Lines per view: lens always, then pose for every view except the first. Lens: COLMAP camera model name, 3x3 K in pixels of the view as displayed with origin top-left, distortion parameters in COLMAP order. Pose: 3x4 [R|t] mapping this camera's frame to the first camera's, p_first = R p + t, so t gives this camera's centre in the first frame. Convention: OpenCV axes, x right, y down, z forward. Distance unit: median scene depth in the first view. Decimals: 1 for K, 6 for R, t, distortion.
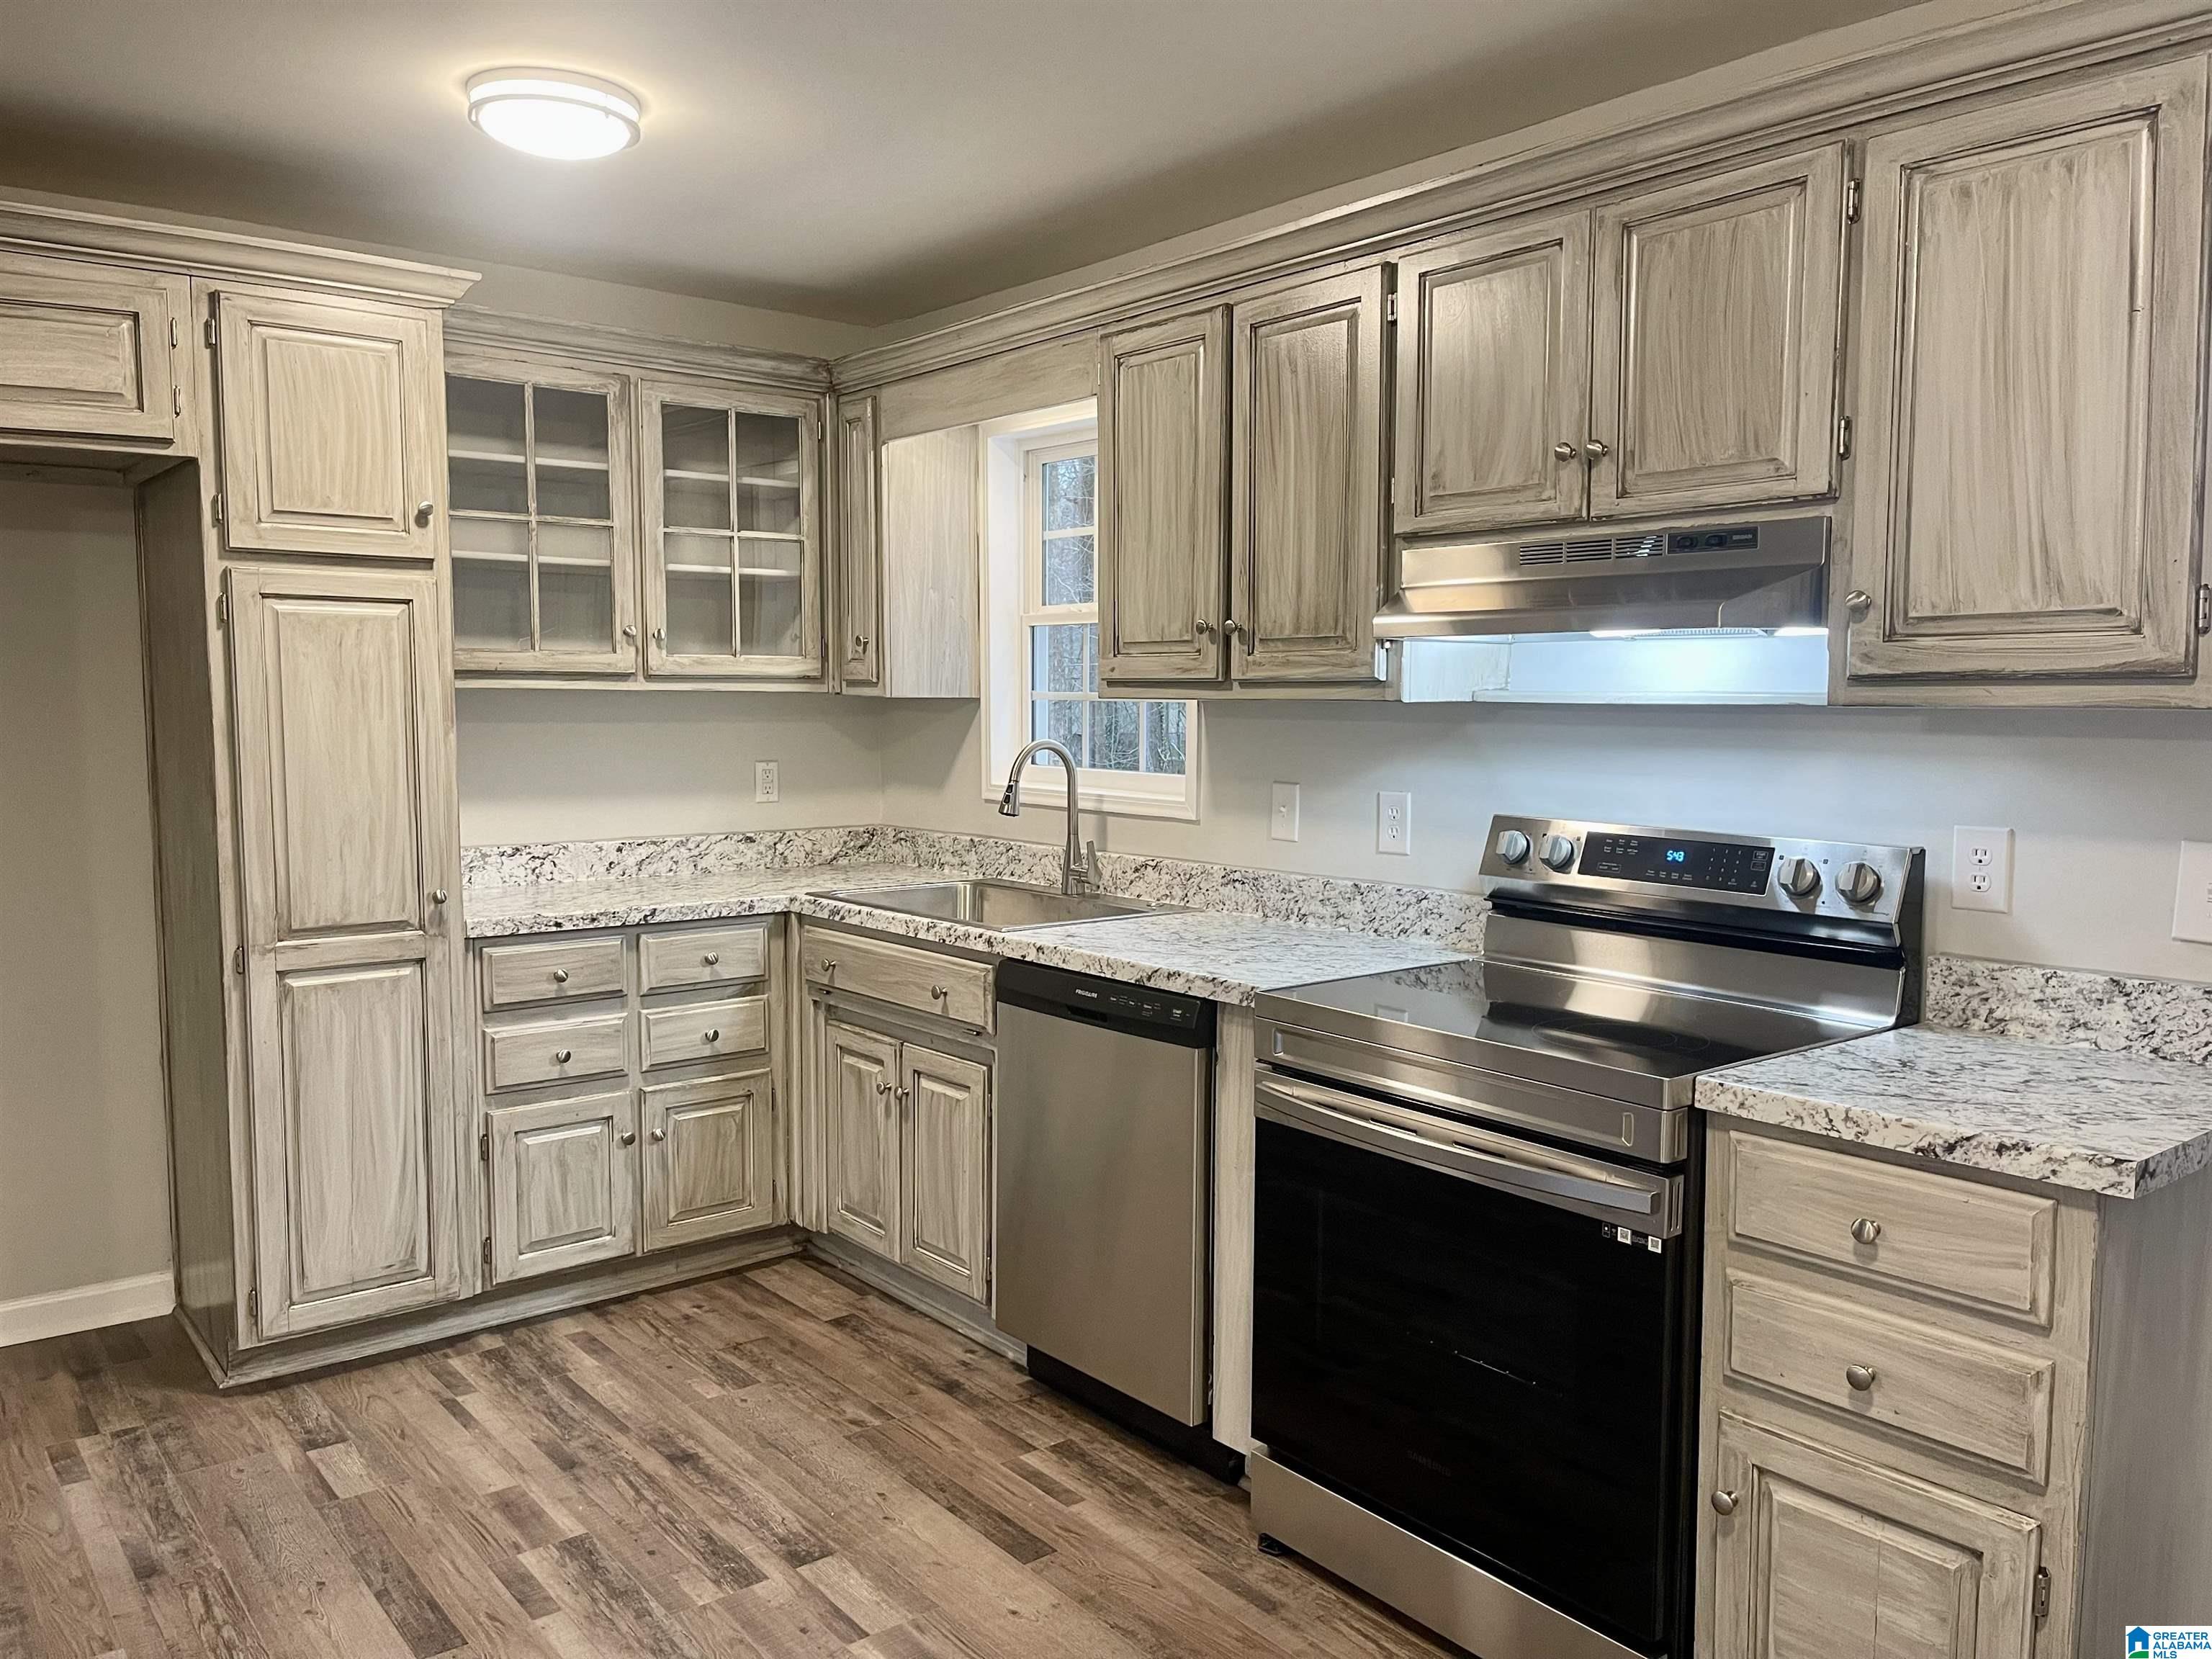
lens RADIAL K [[1681.1, 0, 1112.6], [0, 1681.1, 835.4], [0, 0, 1]] dist [0.075627, -0.101751]
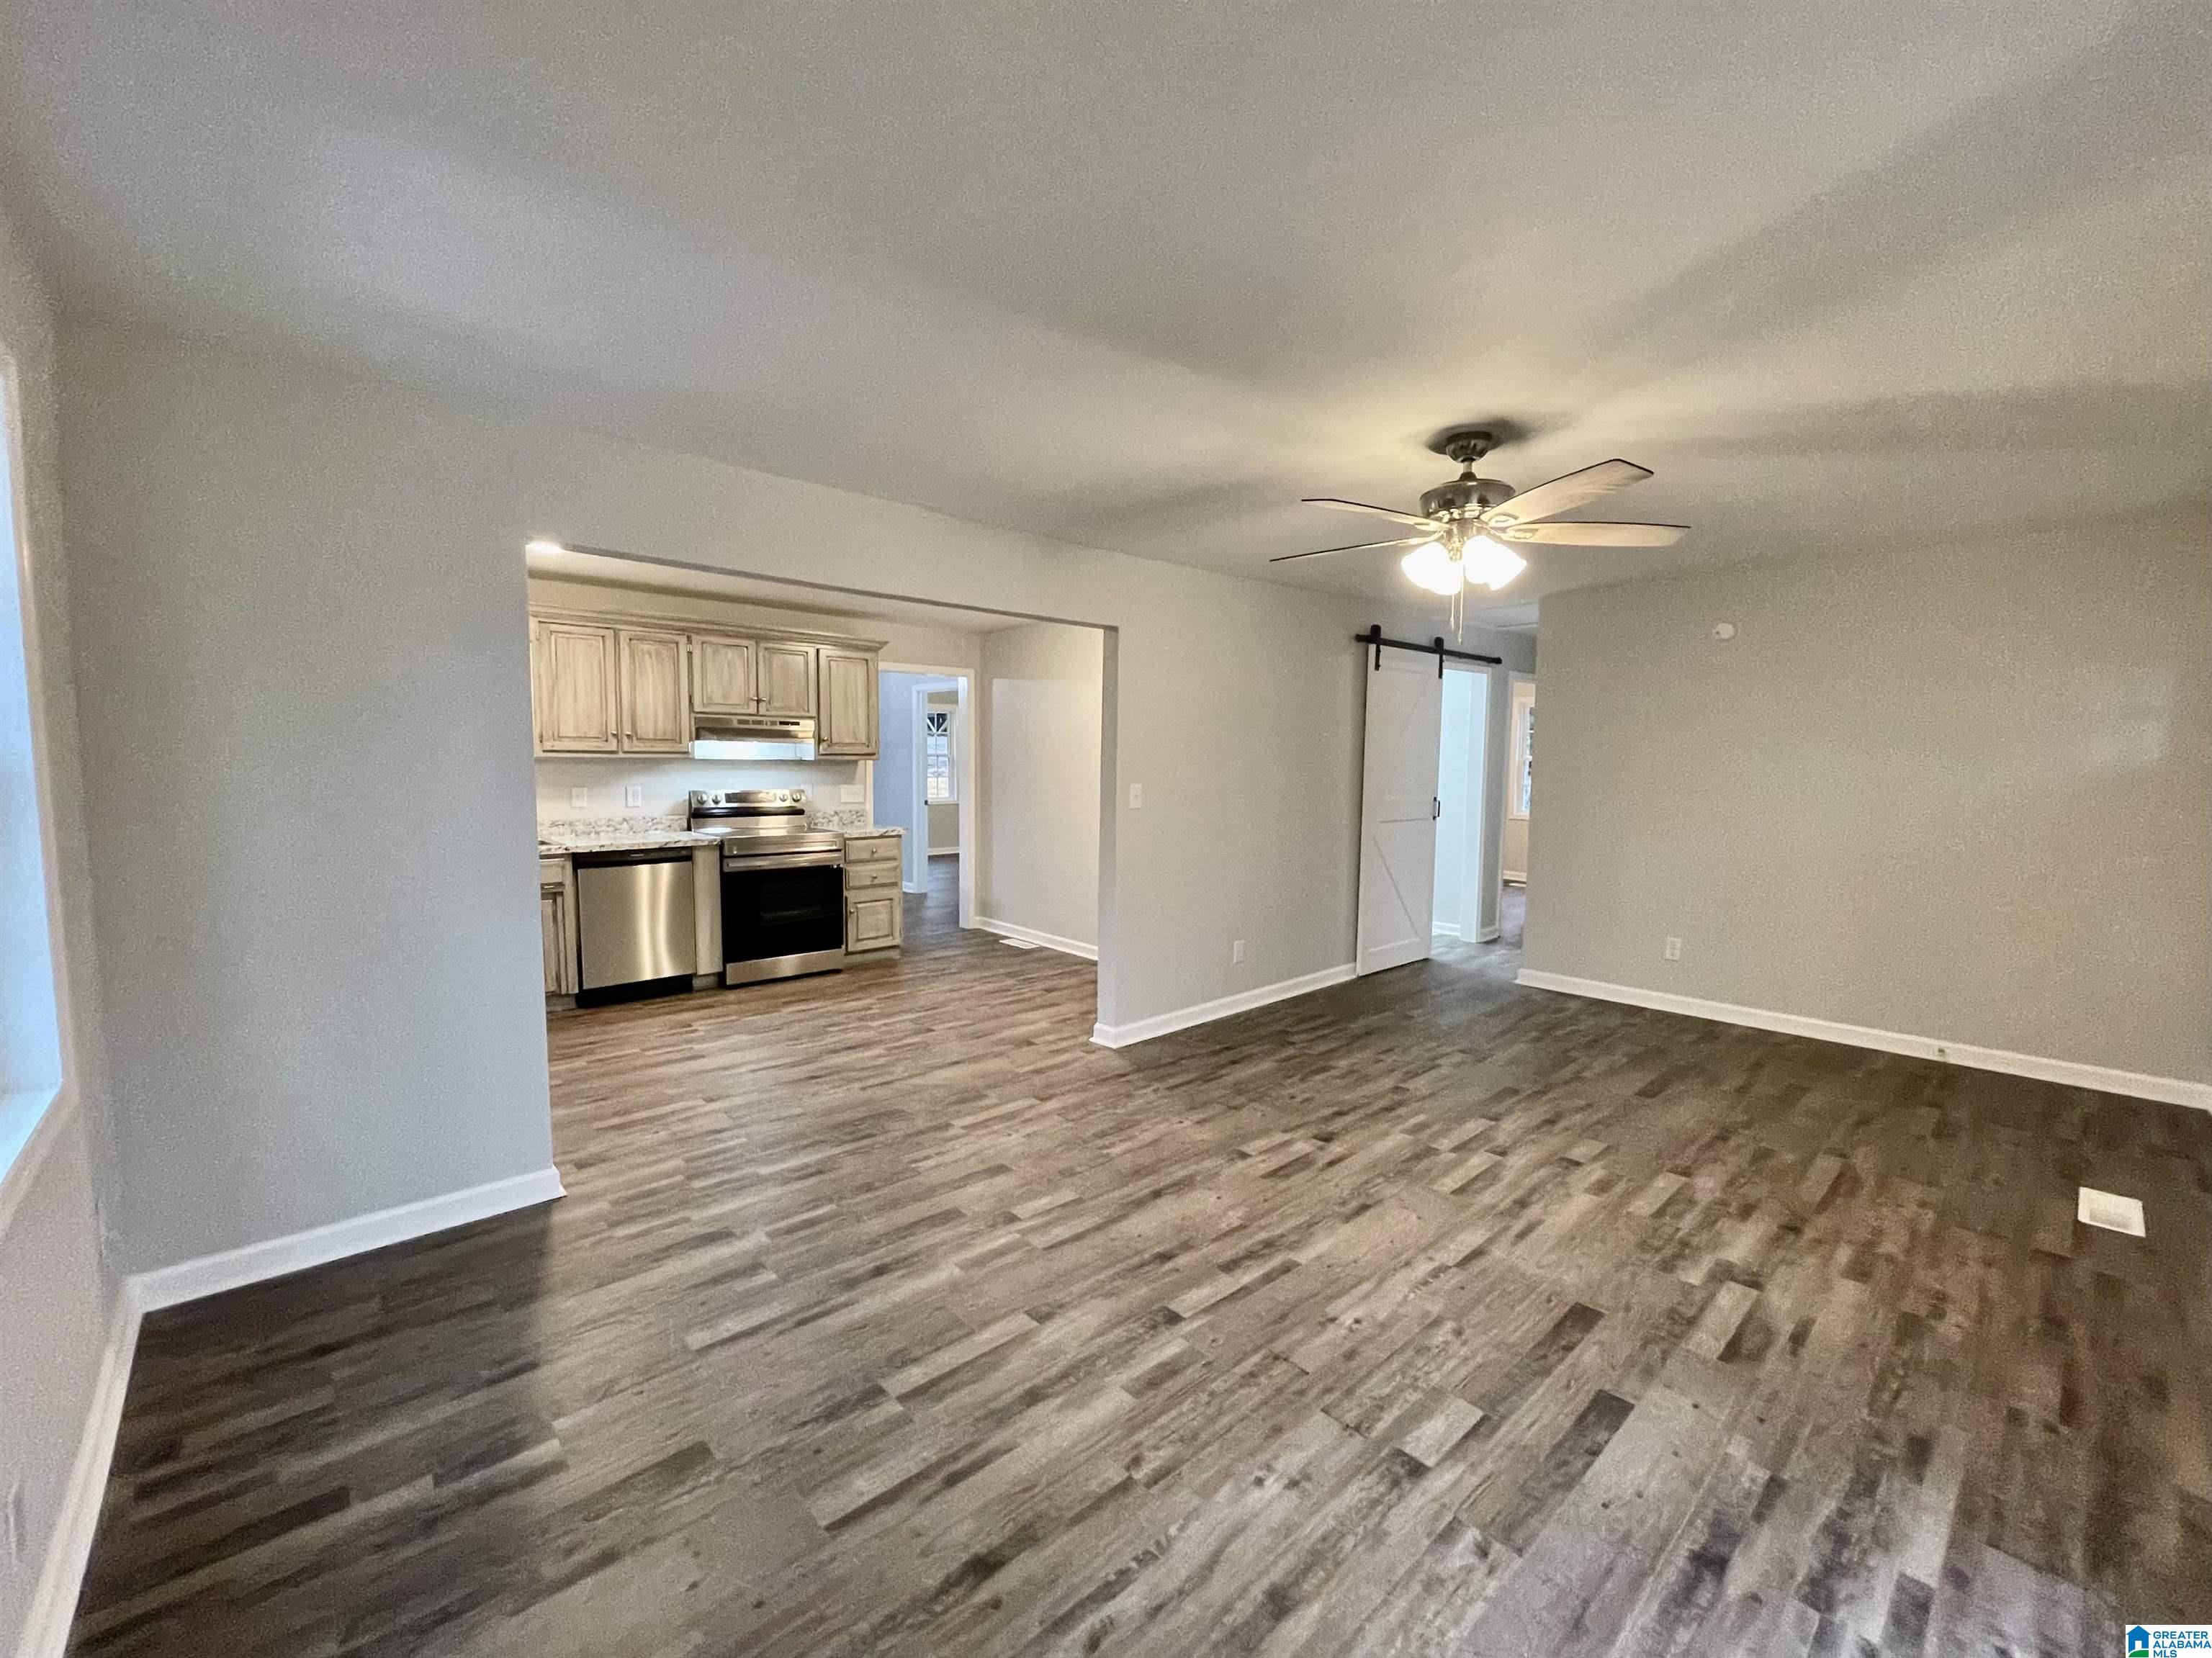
lens RADIAL K [[905.9, 0, 1100.0], [0, 905.9, 829.9], [0, 0, 1]] dist [-0.000152, -0.000302]
pose [[-0.057134, -0.081426, 0.995040, -1.606487], [0.075789, 0.993439, 0.085647, -0.026131], [-0.995486, 0.080307, -0.050588, 0.237365]]
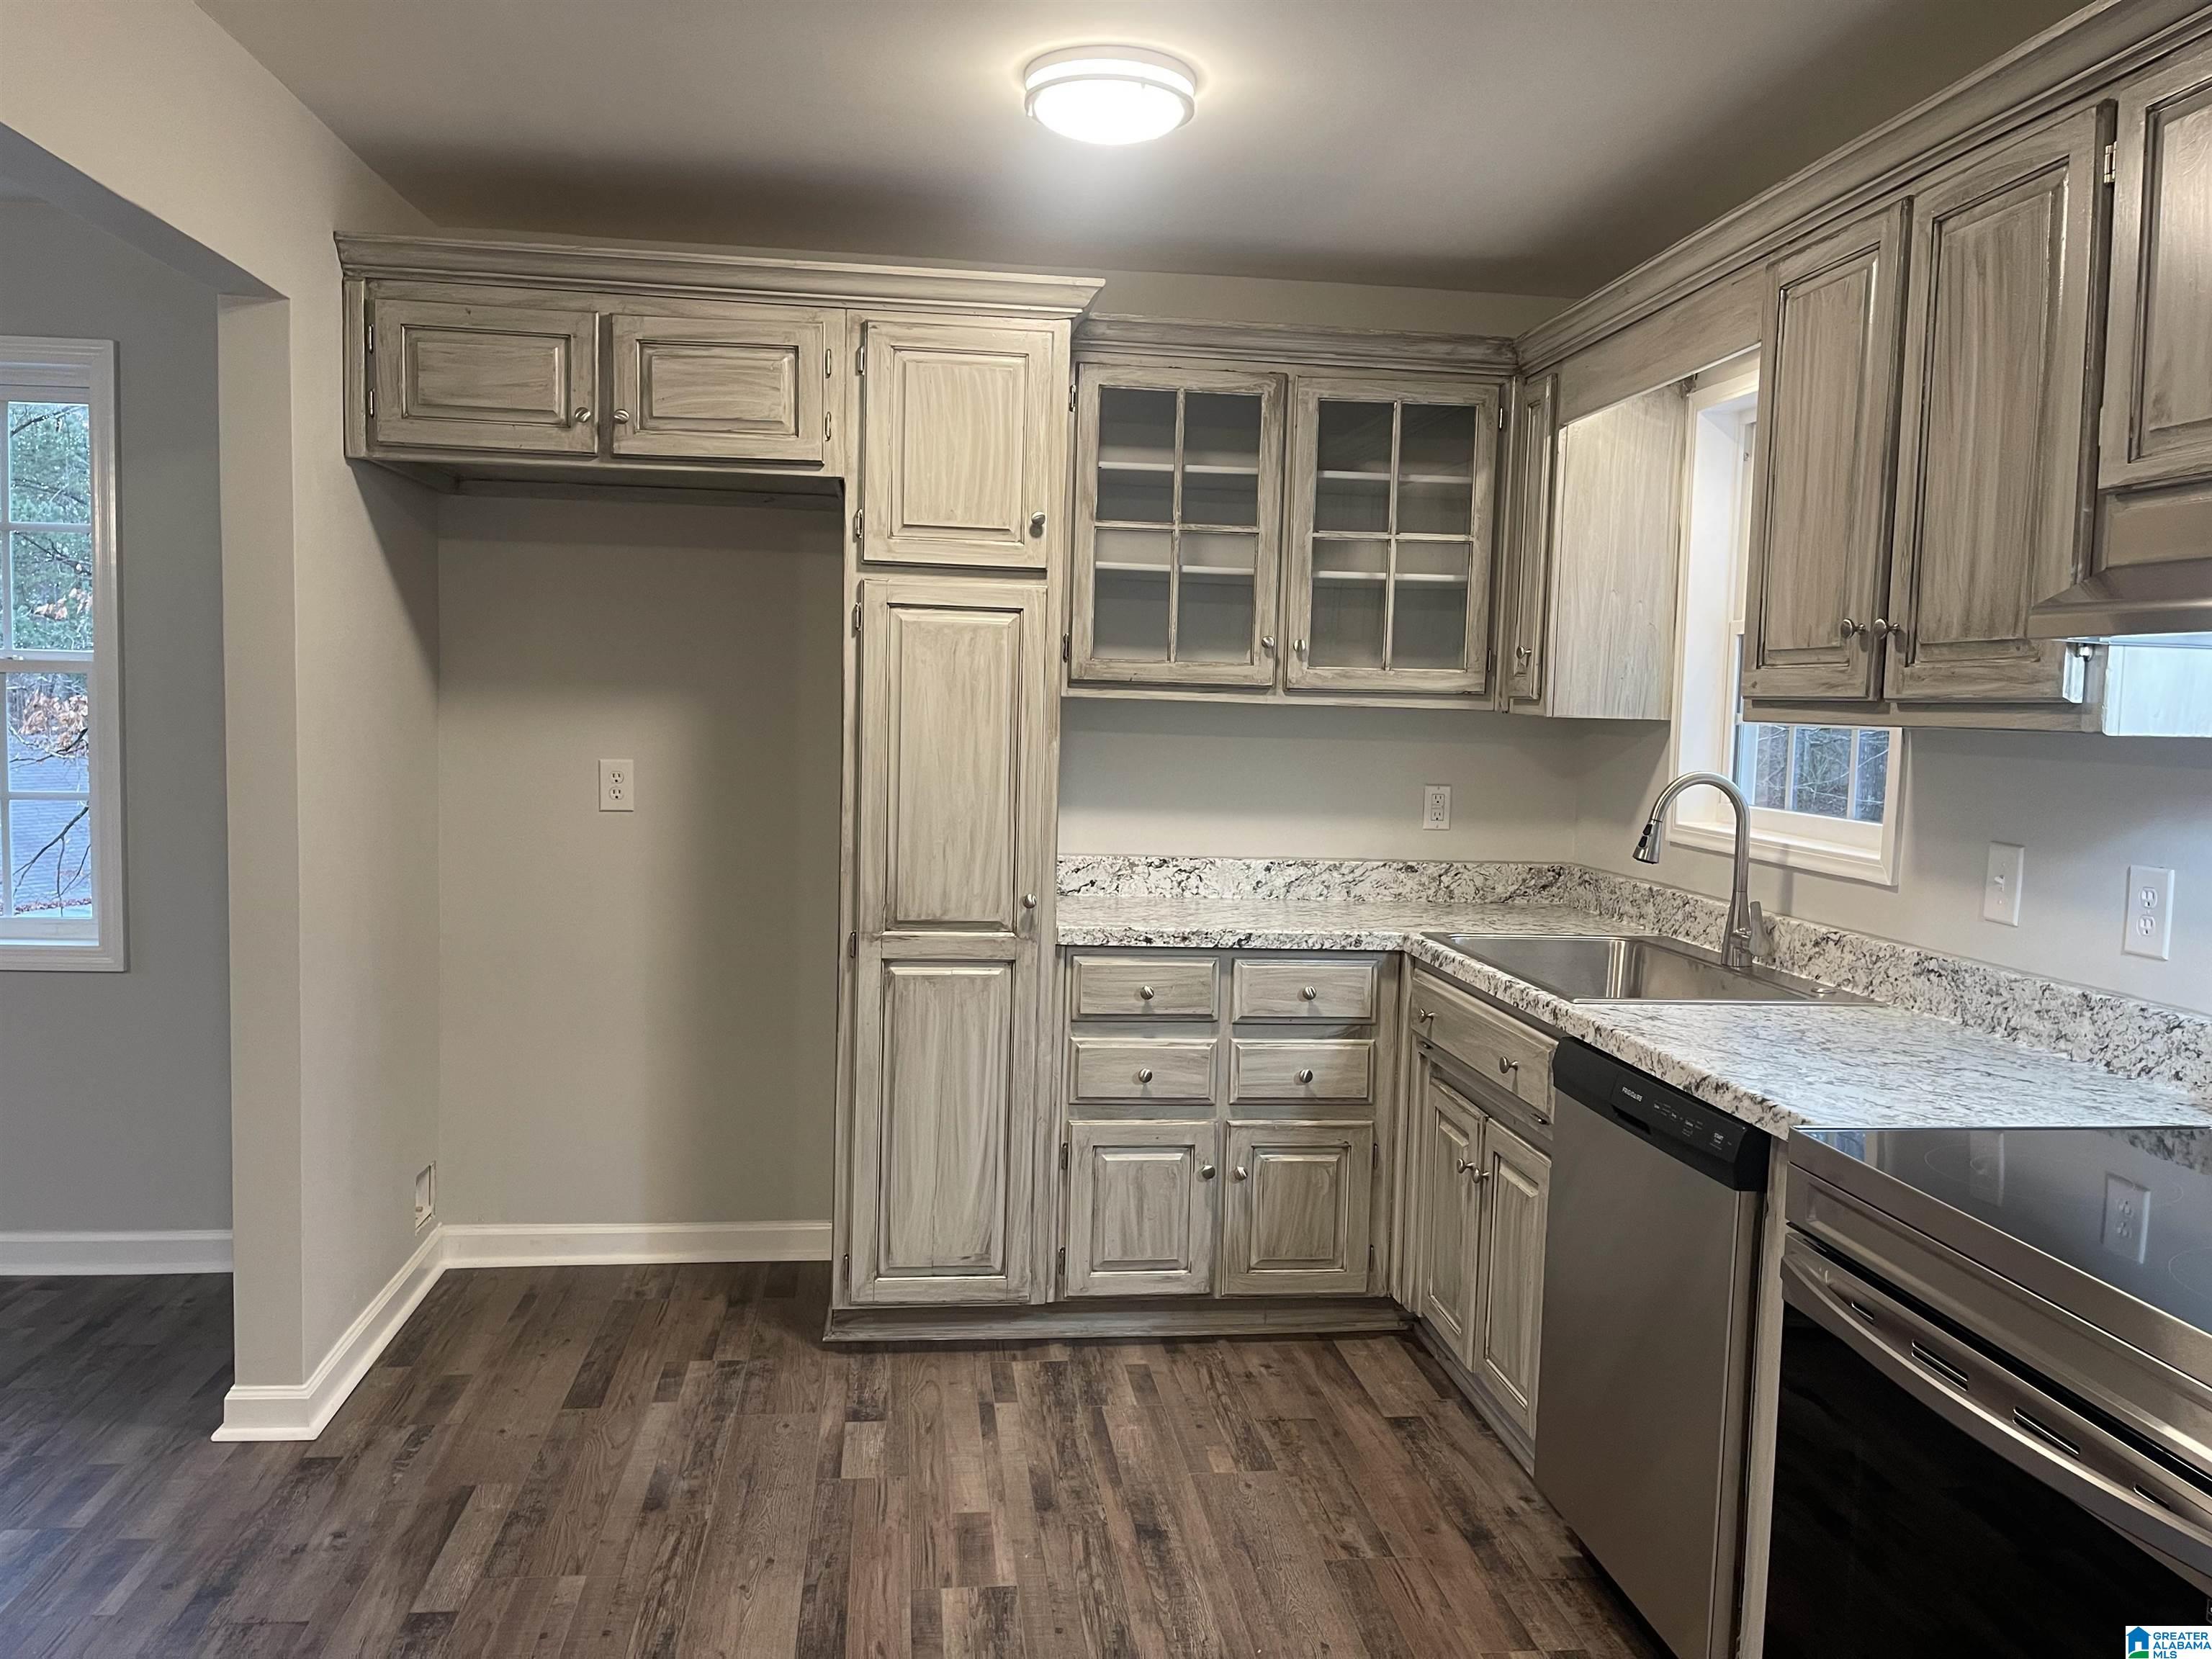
lens RADIAL K [[1674.1, 0, 1094.4], [0, 1674.1, 829.1], [0, 0, 1]] dist [0.074782, -0.097359]
pose [[0.845559, 0.061099, -0.530375, 0.174493], [-0.070762, 0.997491, 0.002097, -0.012541], [0.529172, 0.035757, 0.847761, 0.185189]]
